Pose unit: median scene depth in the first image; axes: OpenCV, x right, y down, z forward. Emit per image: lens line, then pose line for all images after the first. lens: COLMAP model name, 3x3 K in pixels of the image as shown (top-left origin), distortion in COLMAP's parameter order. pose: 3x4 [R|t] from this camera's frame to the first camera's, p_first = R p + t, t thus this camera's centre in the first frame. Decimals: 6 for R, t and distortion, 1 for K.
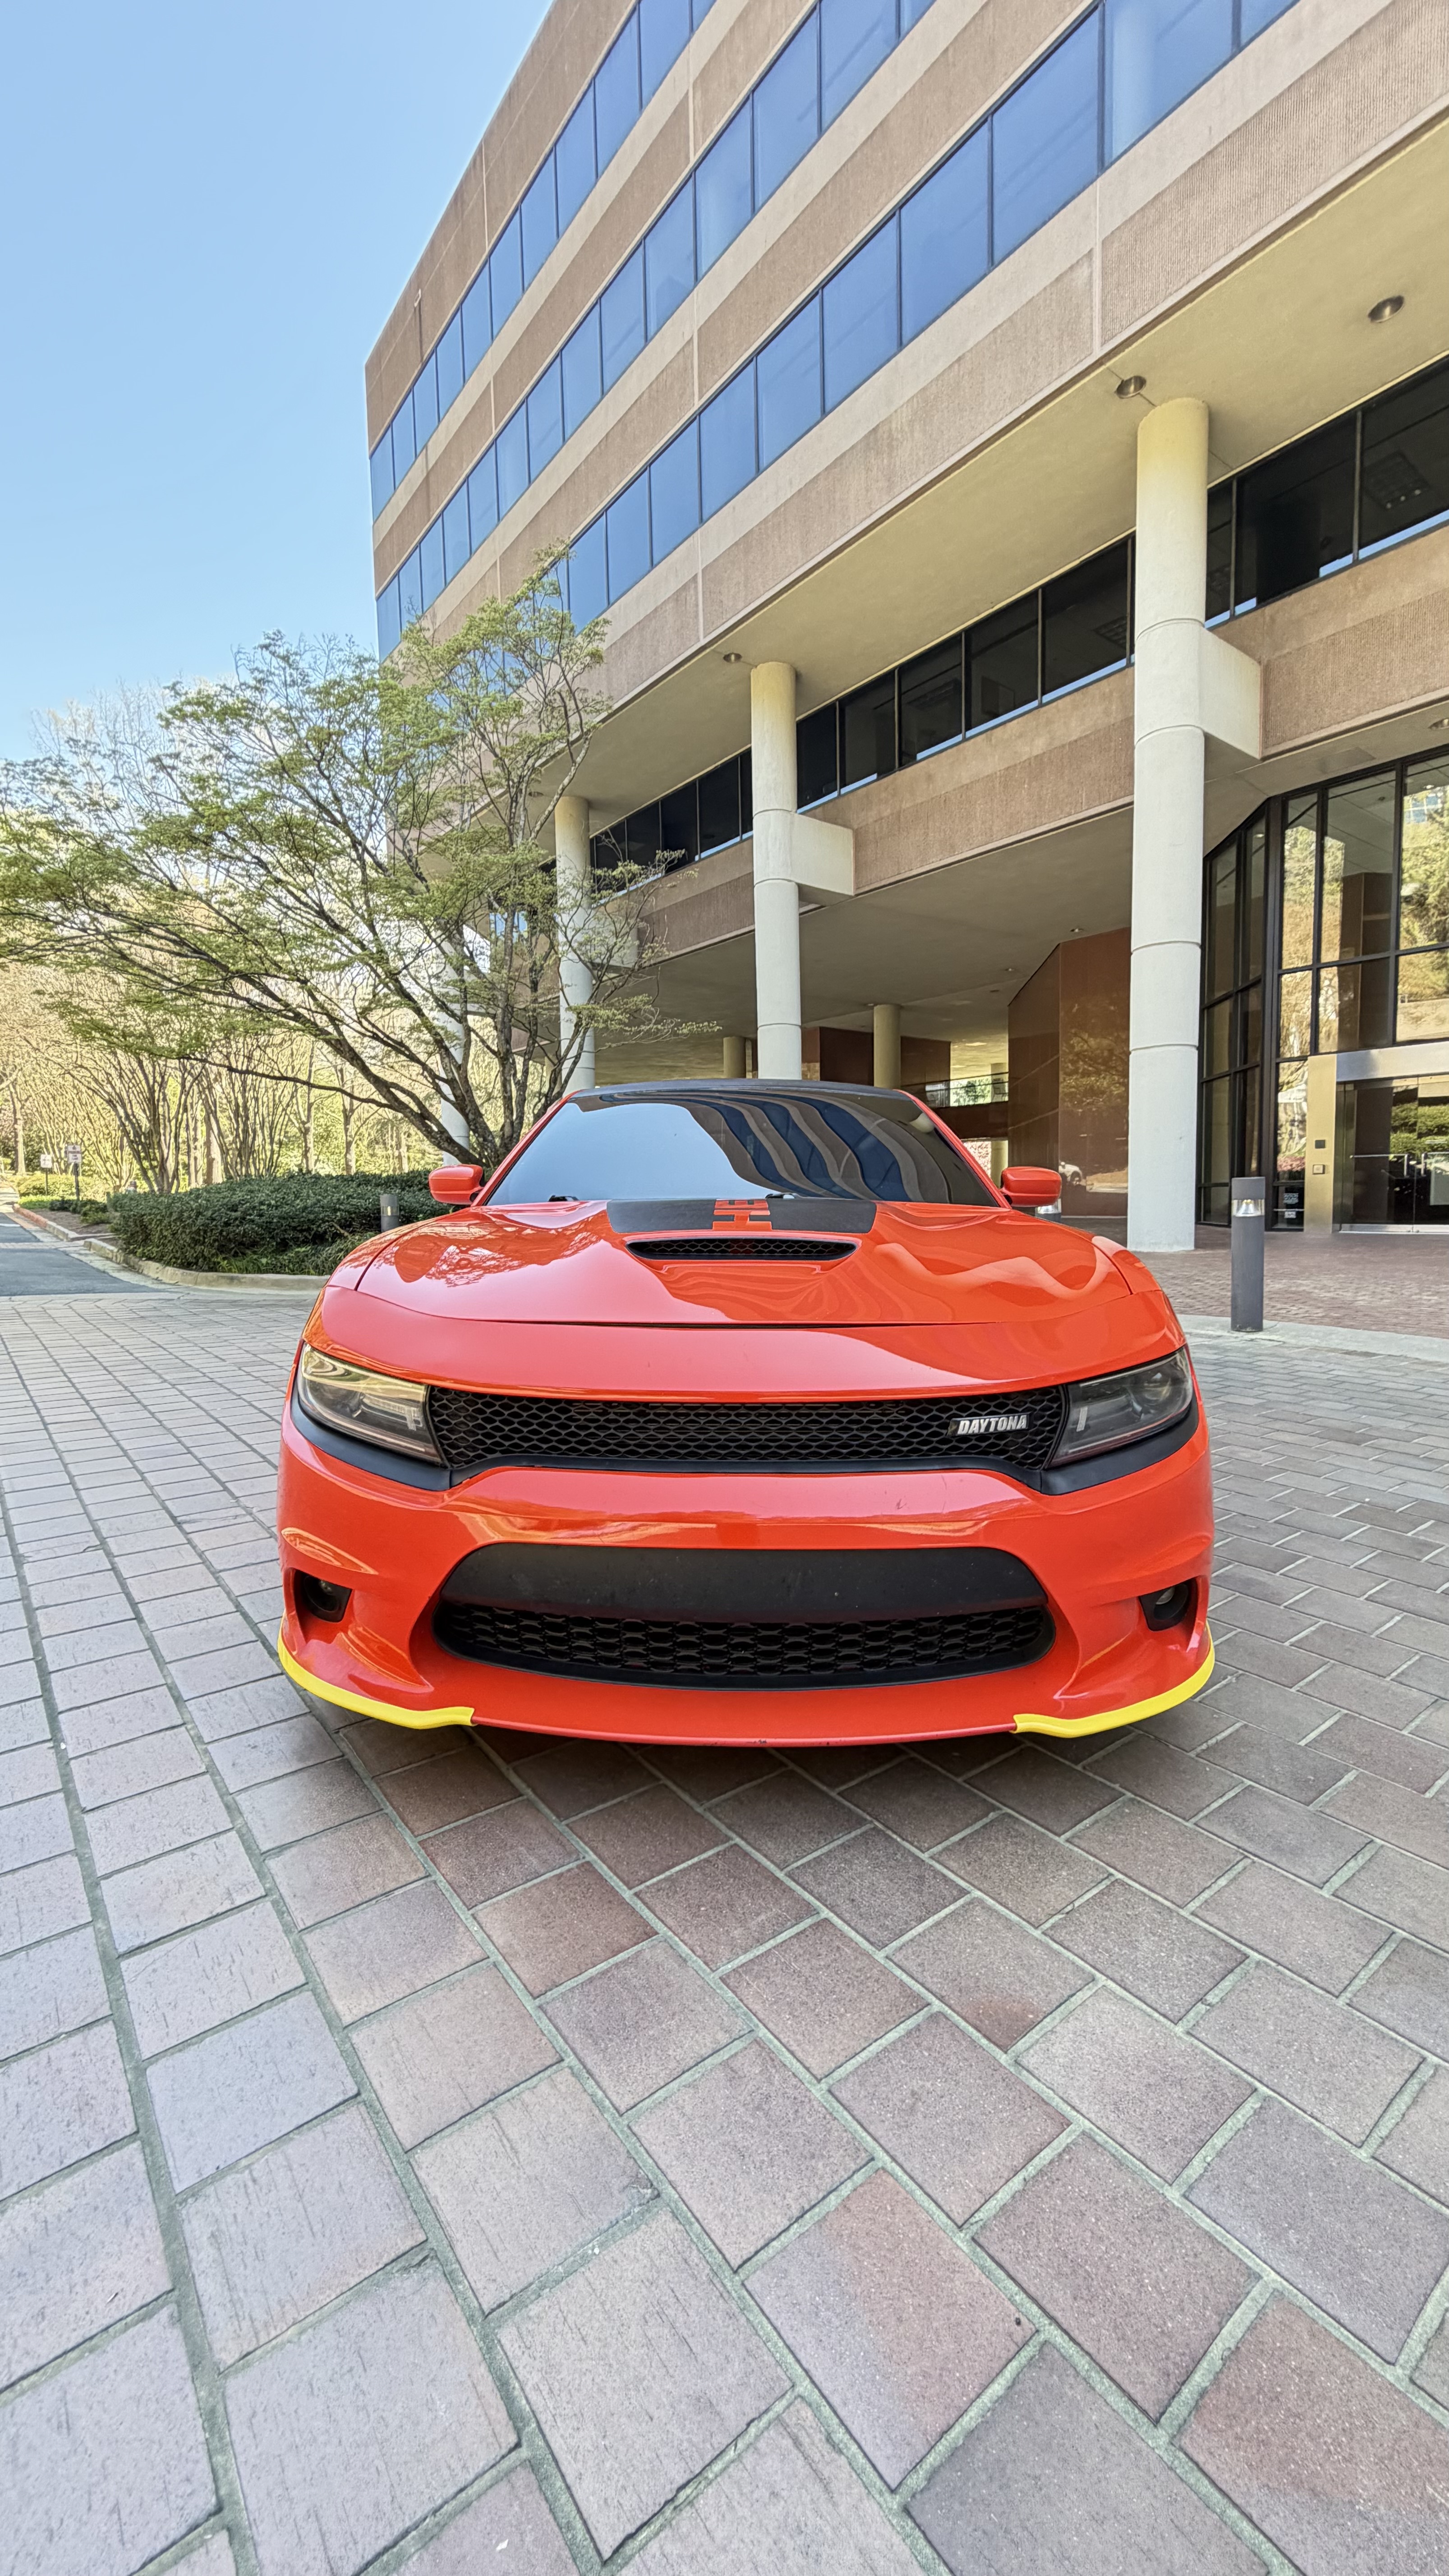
lens RADIAL K [[1017.7, 0, 727.9], [0, 1017.7, 1282.4], [0, 0, 1]] dist [-0.003040, 0.000425]
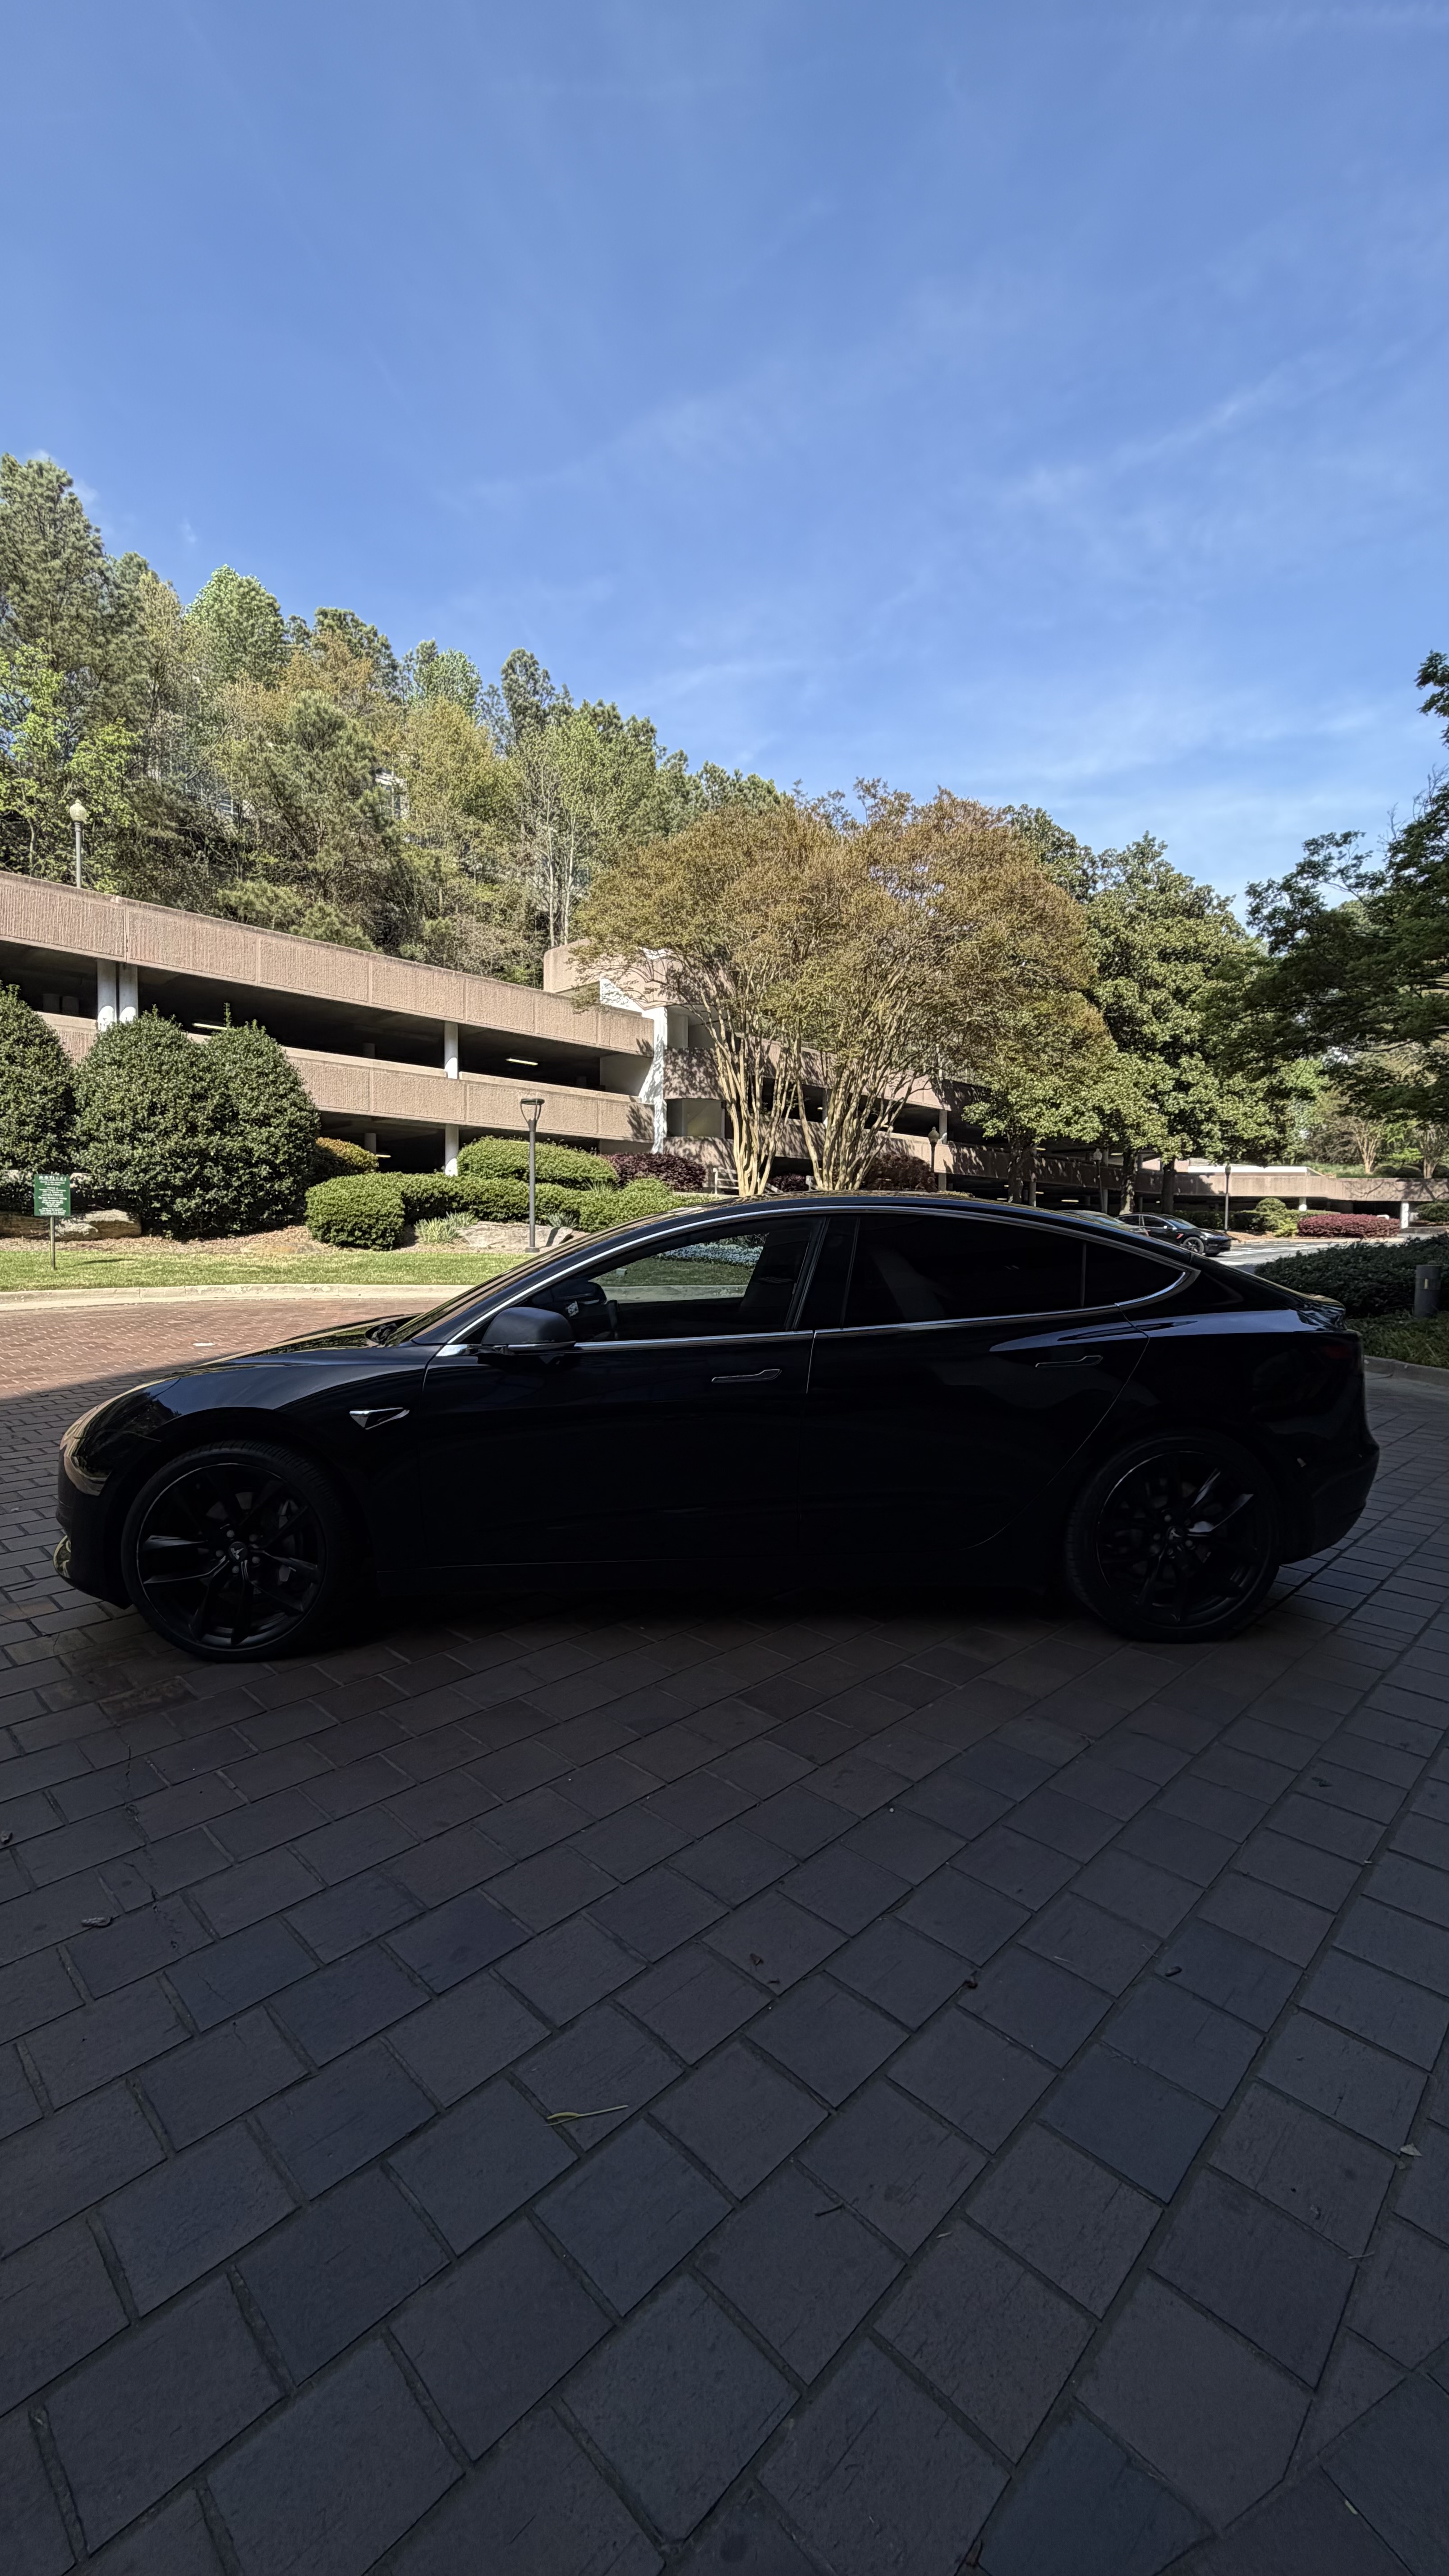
lens RADIAL K [[1017.7, 0, 722.3], [0, 1017.7, 1279.8], [0, 0, 1]] dist [-0.003040, 0.000425]
pose [[0.120920, 0.059948, -0.990850, 0.301015], [-0.098212, 0.994000, 0.048153, -0.043206], [0.987792, 0.091490, 0.126082, 0.213580]]
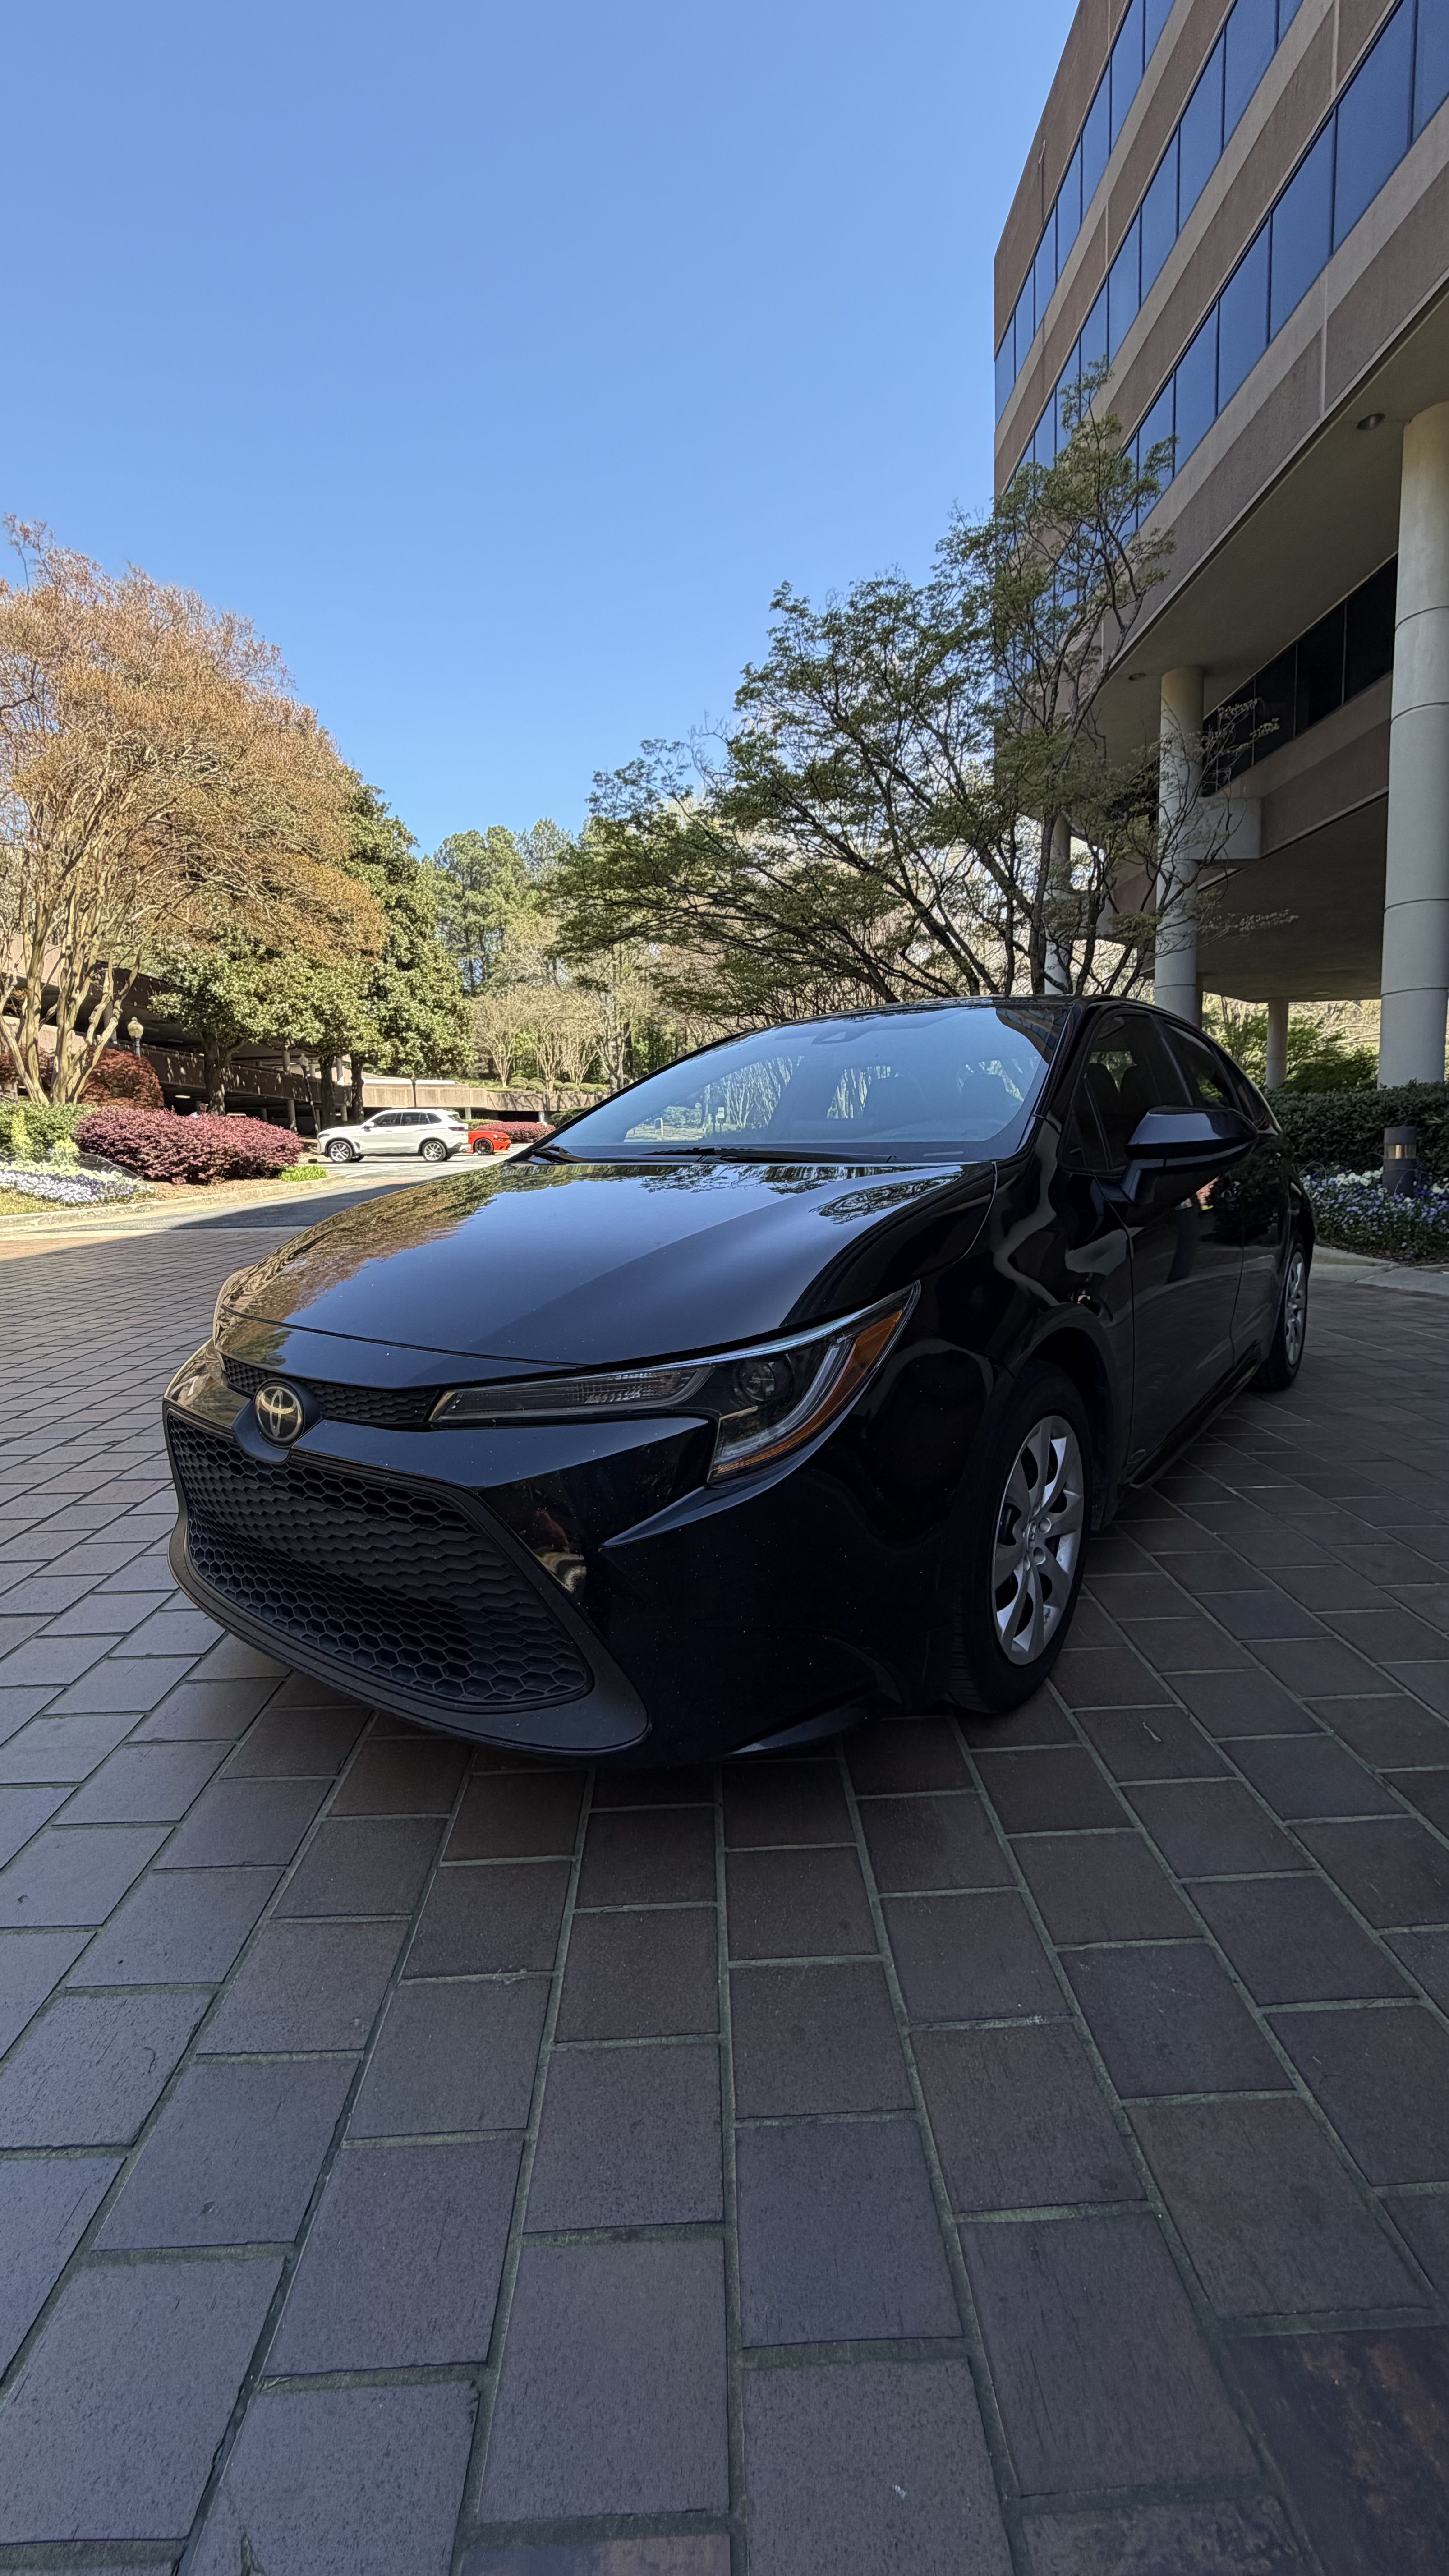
lens RADIAL K [[1017.7, 0, 739.8], [0, 1017.7, 1273.5], [0, 0, 1]] dist [-0.003040, 0.000425]
pose [[0.812546, 0.060628, -0.579735, 0.107392], [-0.027505, 0.997456, 0.065762, -0.013100], [0.582247, -0.037489, 0.812147, 0.085789]]
